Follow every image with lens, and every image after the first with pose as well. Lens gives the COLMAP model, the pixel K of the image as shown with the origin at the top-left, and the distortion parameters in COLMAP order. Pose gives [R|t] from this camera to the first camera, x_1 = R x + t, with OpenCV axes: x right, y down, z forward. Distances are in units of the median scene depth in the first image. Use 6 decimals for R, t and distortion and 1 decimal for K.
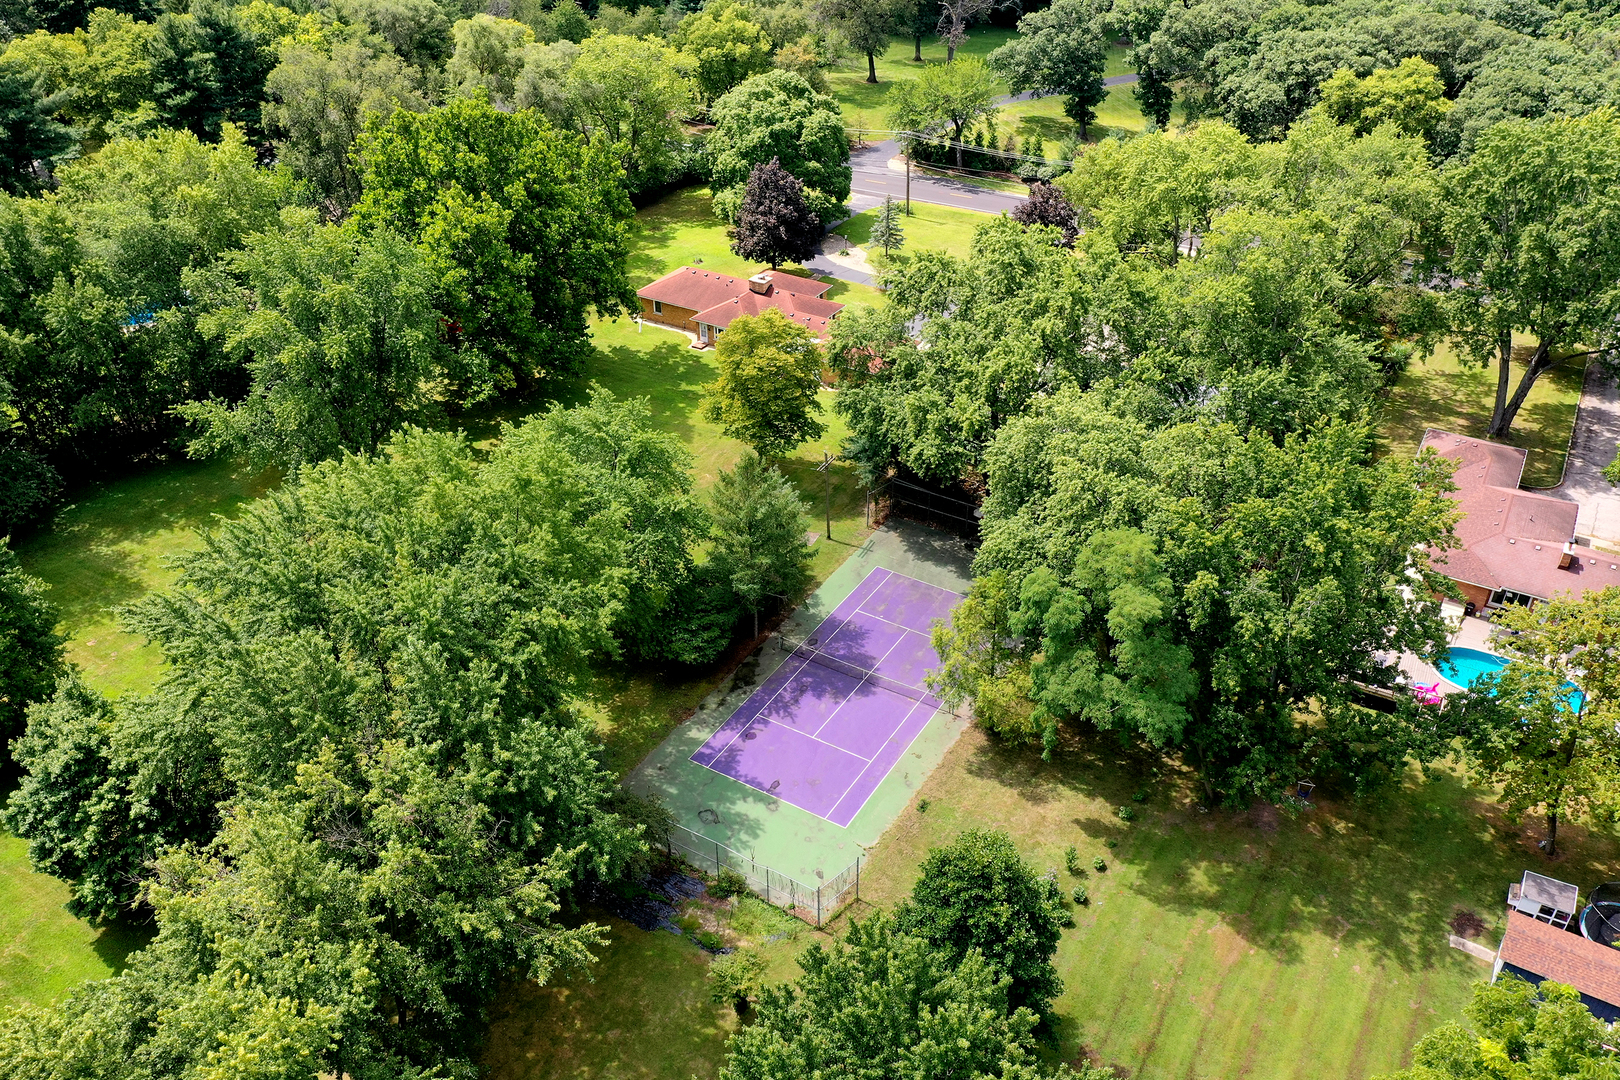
lens RADIAL K [[1292.4, 0, 803.0], [0, 1292.4, 538.4], [0, 0, 1]] dist [-0.000360, 0.002972]
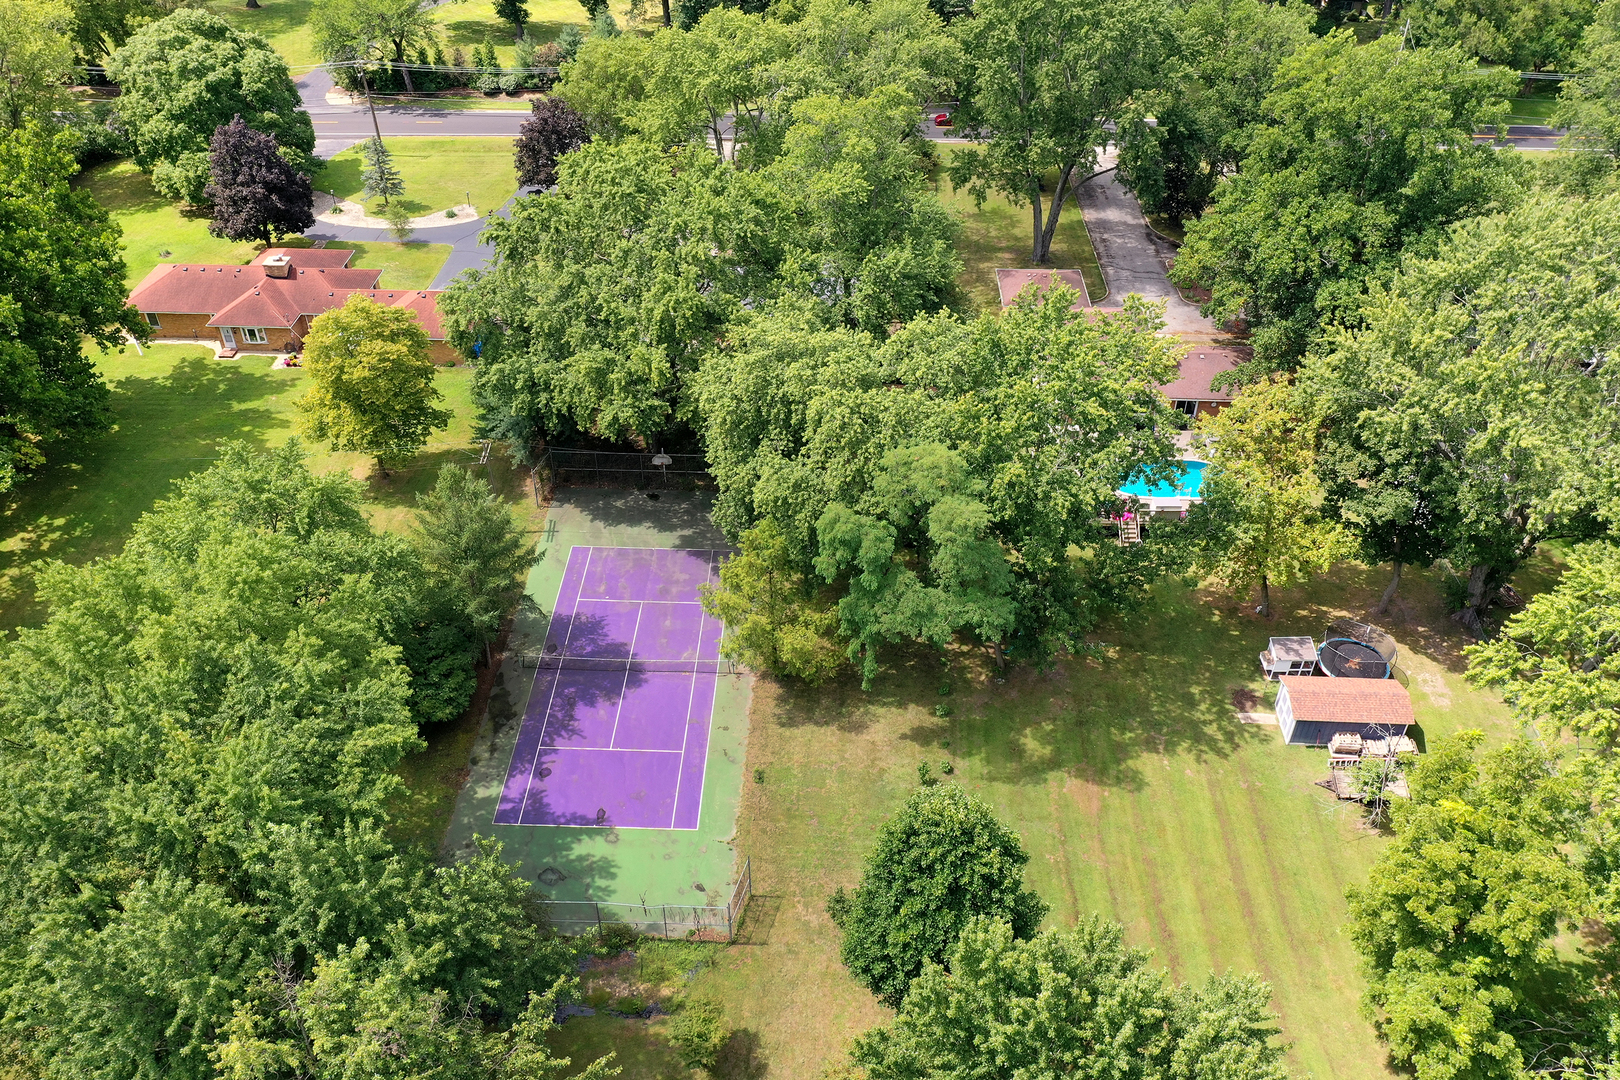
lens RADIAL K [[1292.4, 0, 809.4], [0, 1292.4, 542.4], [0, 0, 1]] dist [-0.000360, 0.002972]
pose [[0.868958, -0.296656, 0.396116, -0.144779], [0.263131, 0.954857, 0.137875, -0.057423], [-0.419136, -0.015577, 0.907790, 0.085906]]
